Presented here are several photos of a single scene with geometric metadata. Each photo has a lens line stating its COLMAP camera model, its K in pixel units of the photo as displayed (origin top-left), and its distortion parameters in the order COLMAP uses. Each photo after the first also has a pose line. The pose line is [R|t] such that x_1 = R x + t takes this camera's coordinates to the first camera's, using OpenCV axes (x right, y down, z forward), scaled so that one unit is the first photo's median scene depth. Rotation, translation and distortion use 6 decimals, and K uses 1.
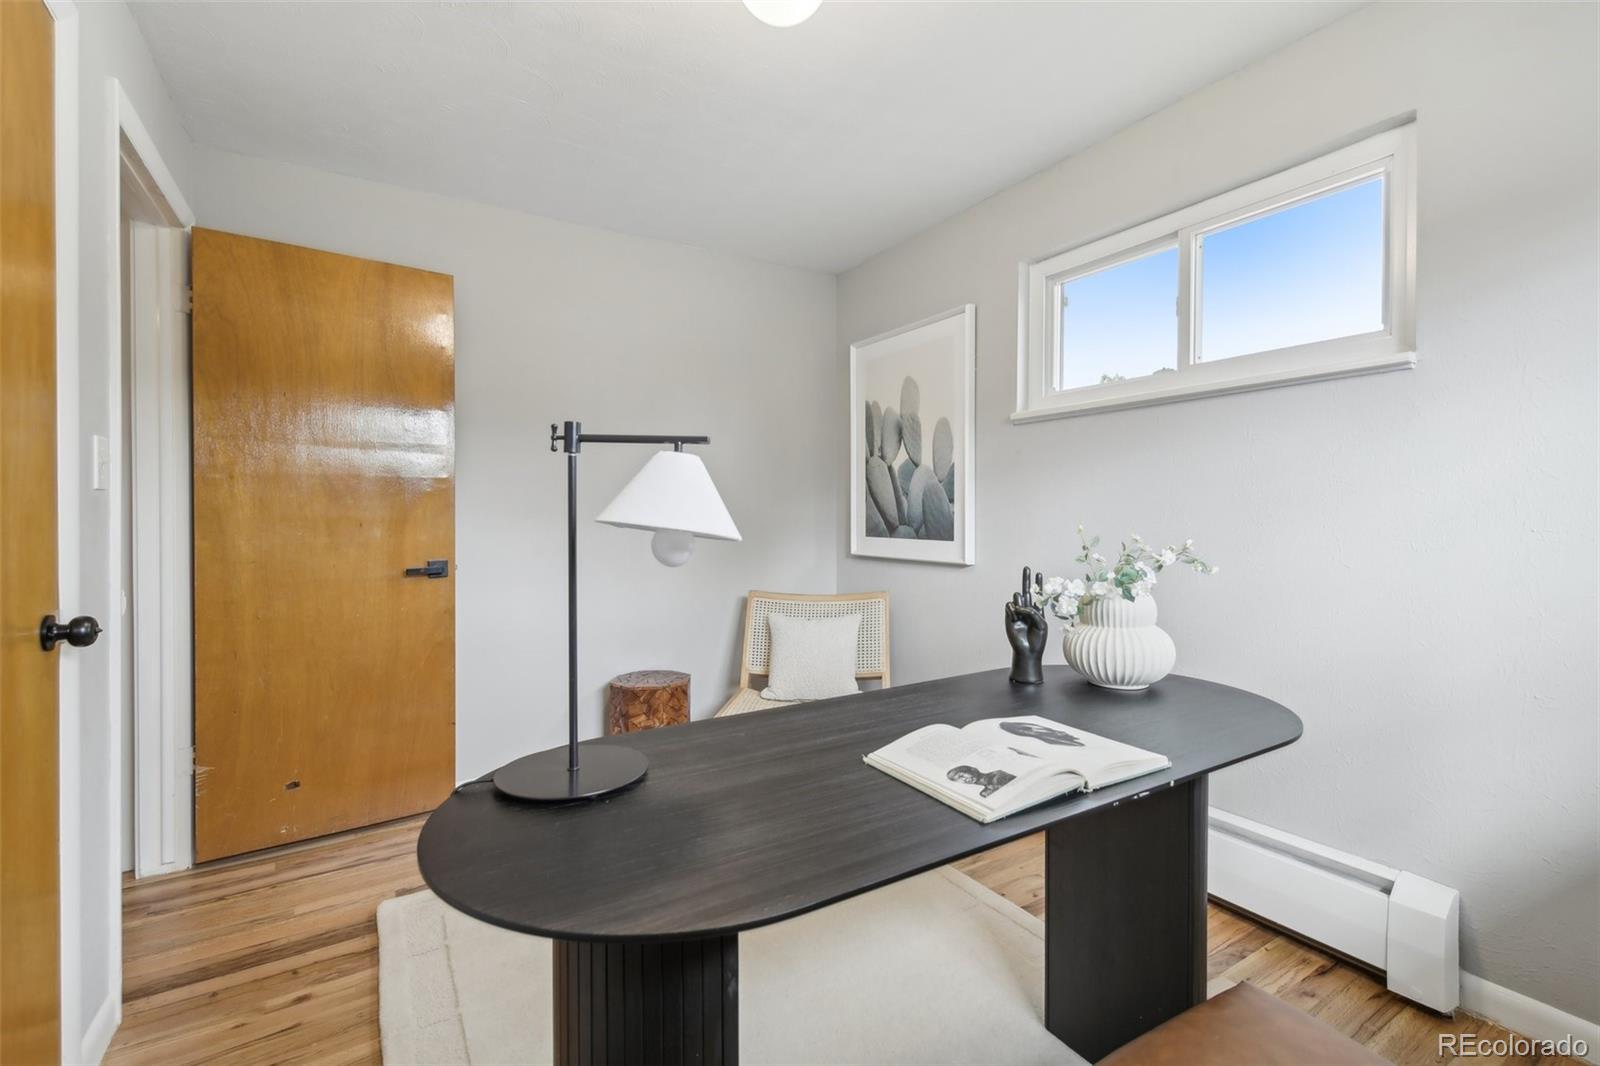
lens RADIAL K [[697.3, 0, 789.8], [0, 697.3, 525.8], [0, 0, 1]] dist [0.002012, -0.000610]
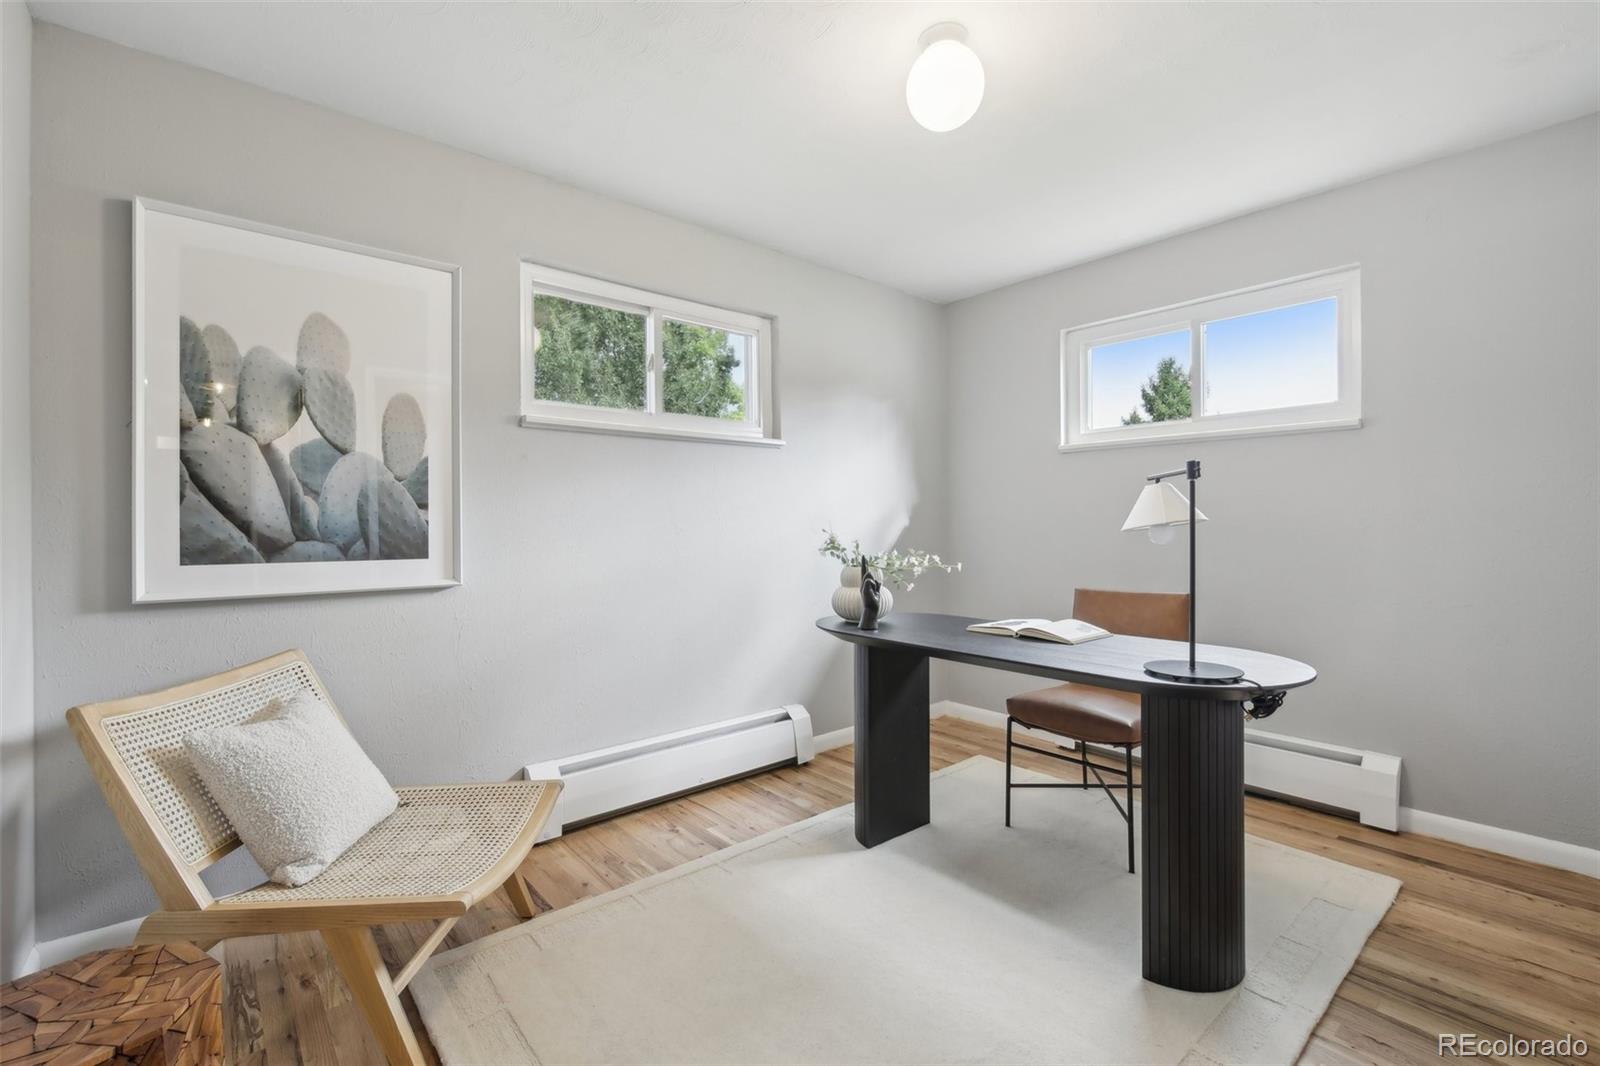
lens RADIAL K [[697.3, 0, 789.8], [0, 697.3, 525.8], [0, 0, 1]] dist [0.002012, -0.000610]
pose [[-0.157491, -0.003702, 0.987513, -0.550188], [0.020171, 0.999772, 0.006964, -0.010777], [-0.987314, 0.021016, -0.157381, 0.676120]]
